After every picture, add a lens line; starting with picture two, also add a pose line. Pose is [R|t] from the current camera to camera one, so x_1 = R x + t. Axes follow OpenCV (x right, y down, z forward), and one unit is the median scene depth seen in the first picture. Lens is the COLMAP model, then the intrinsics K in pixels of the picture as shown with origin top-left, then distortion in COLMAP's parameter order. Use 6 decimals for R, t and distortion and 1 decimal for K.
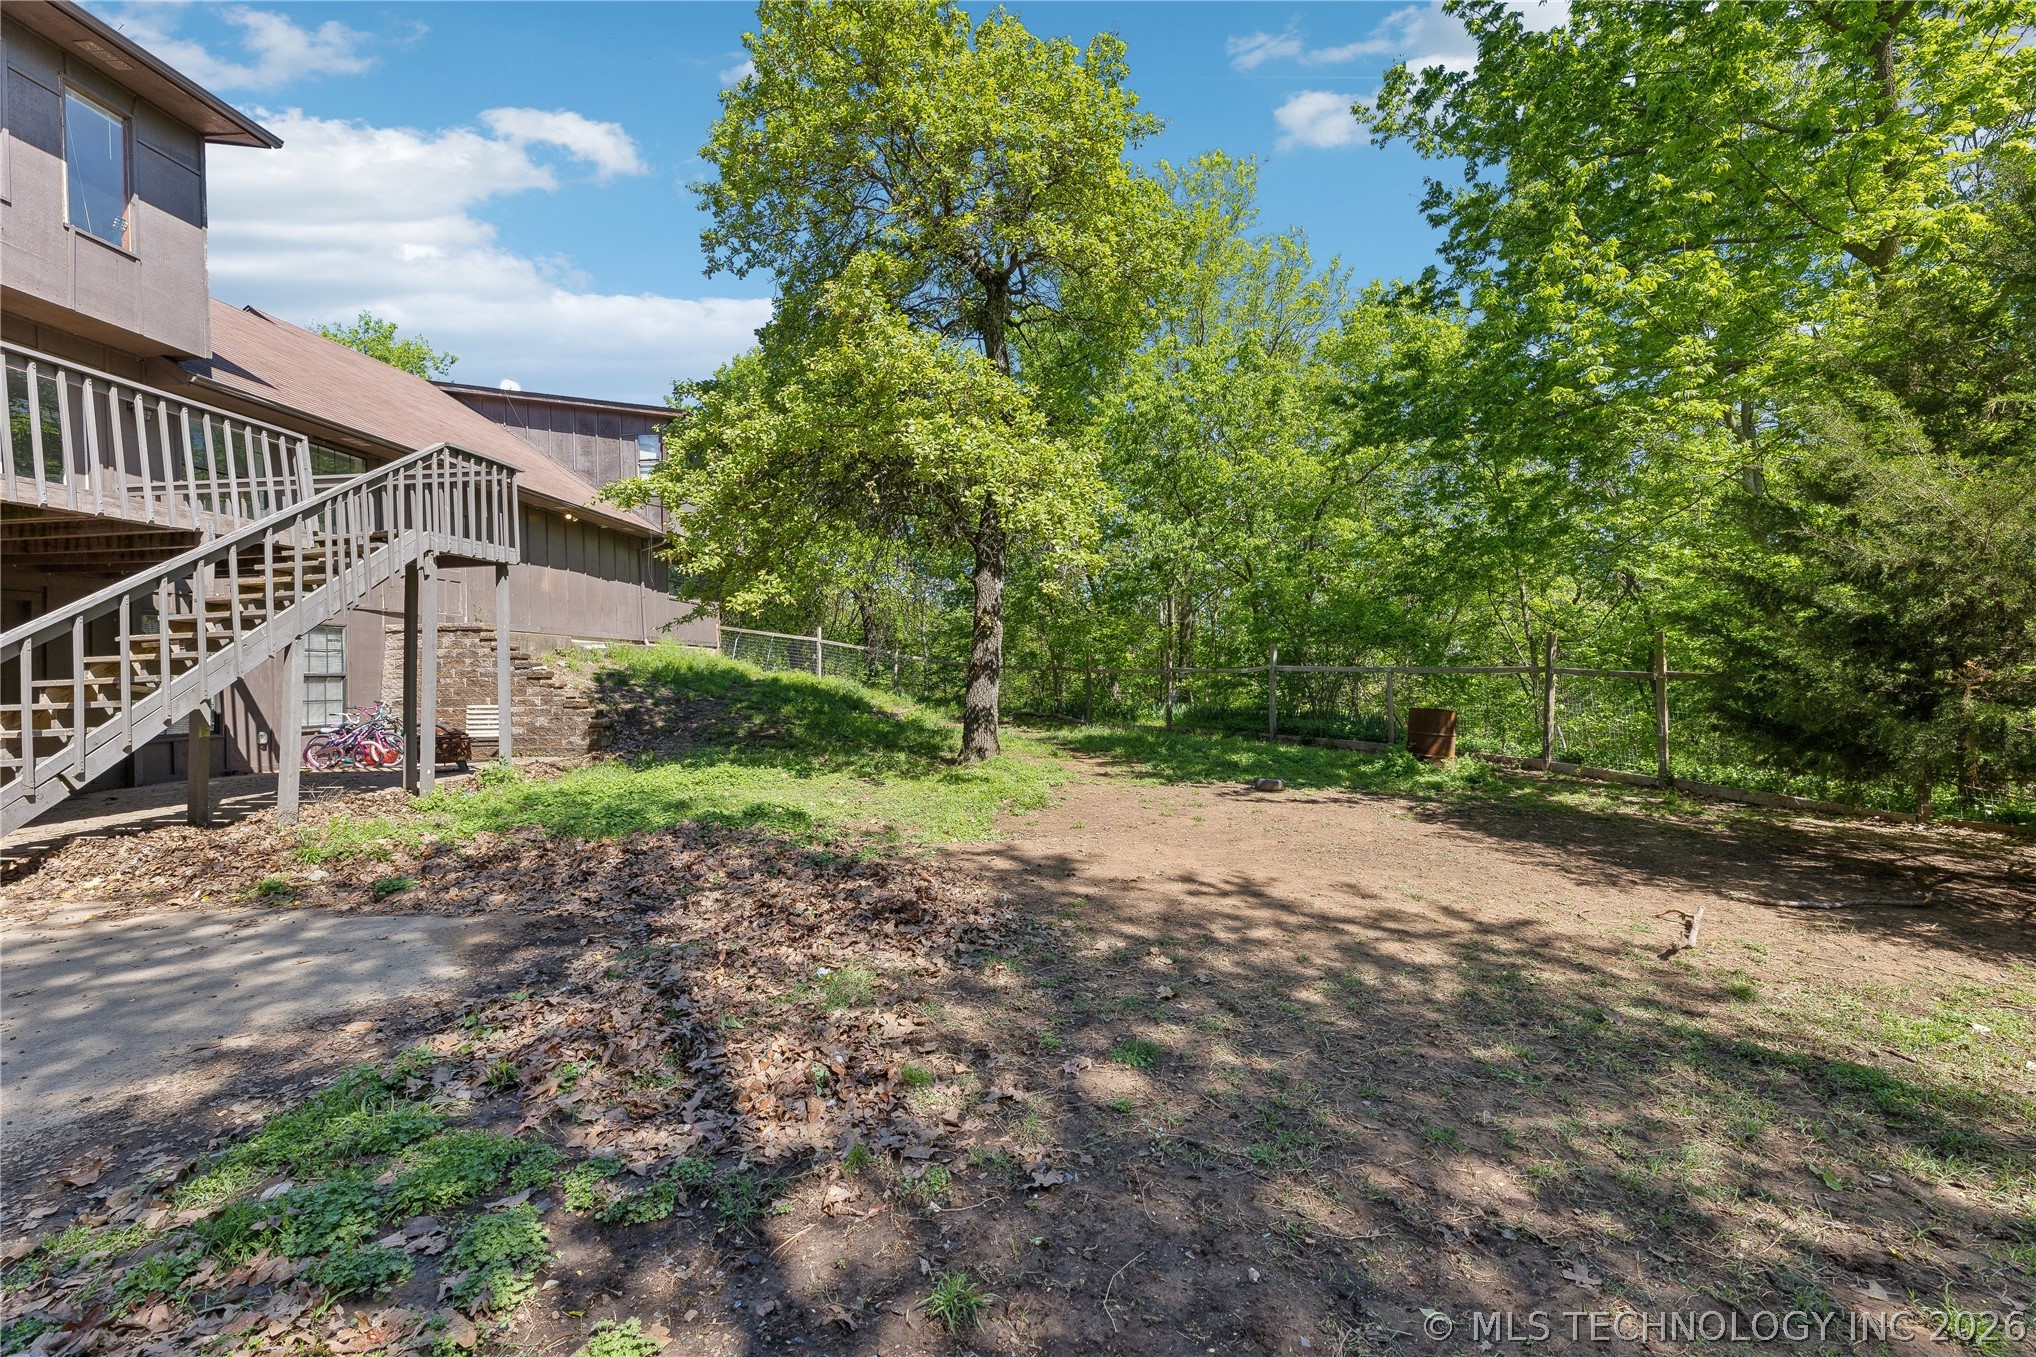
lens RADIAL K [[841.7, 0, 1042.4], [0, 841.7, 707.7], [0, 0, 1]] dist [-0.004428, -0.000747]
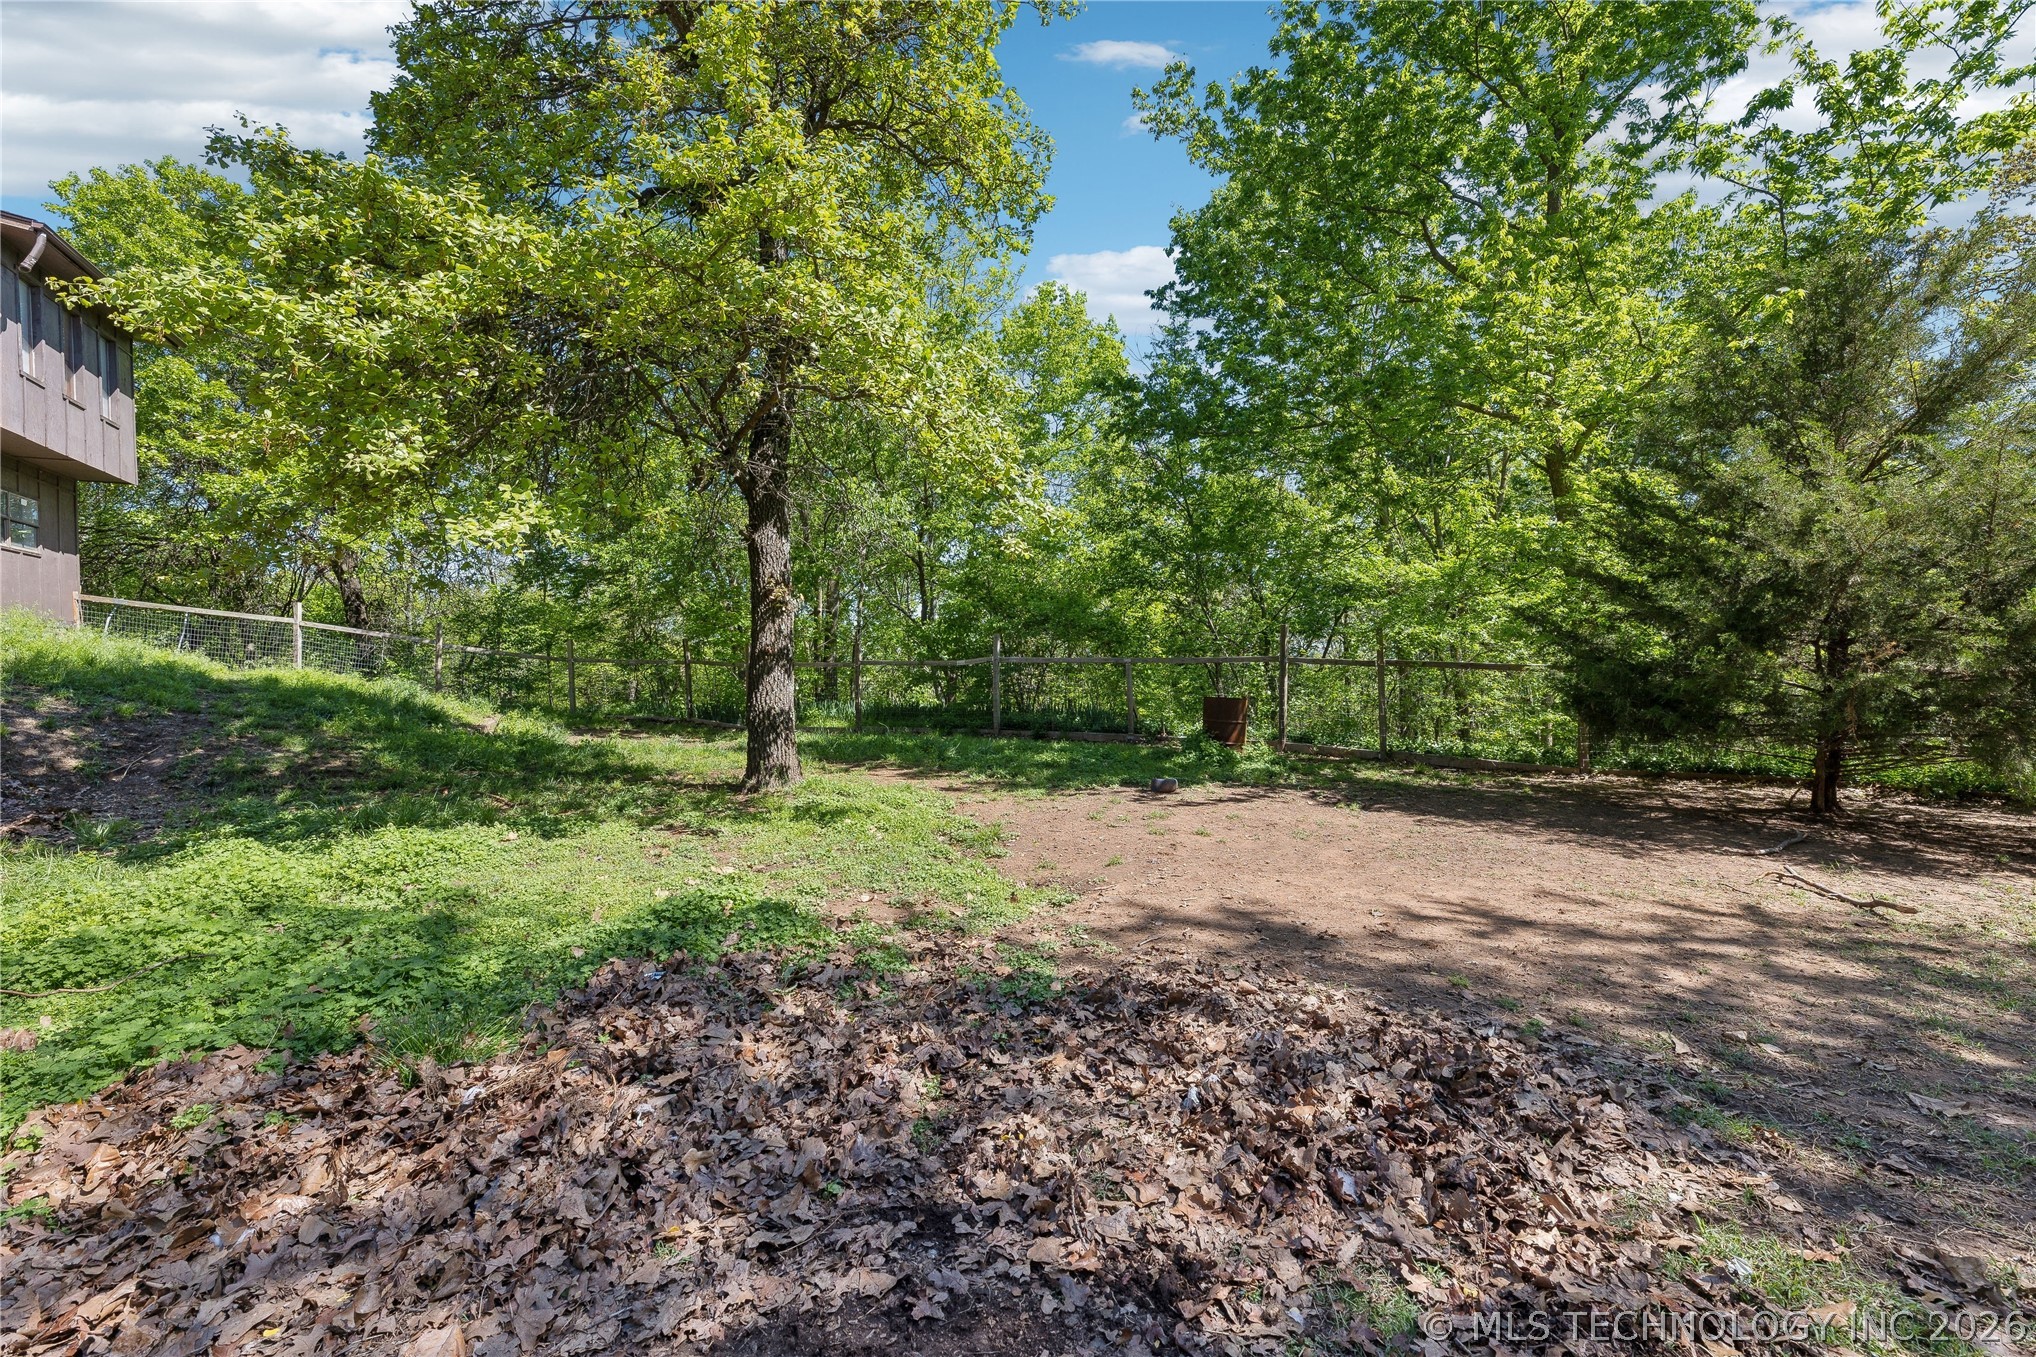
lens RADIAL K [[833.7, 0, 1018.0], [0, 833.7, 678.5], [0, 0, 1]] dist [-0.003603, -0.000007]
pose [[0.841501, -0.013573, 0.540084, -0.376552], [0.030110, 0.999309, -0.021800, -0.008218], [-0.539415, 0.034607, 0.841328, 0.363740]]
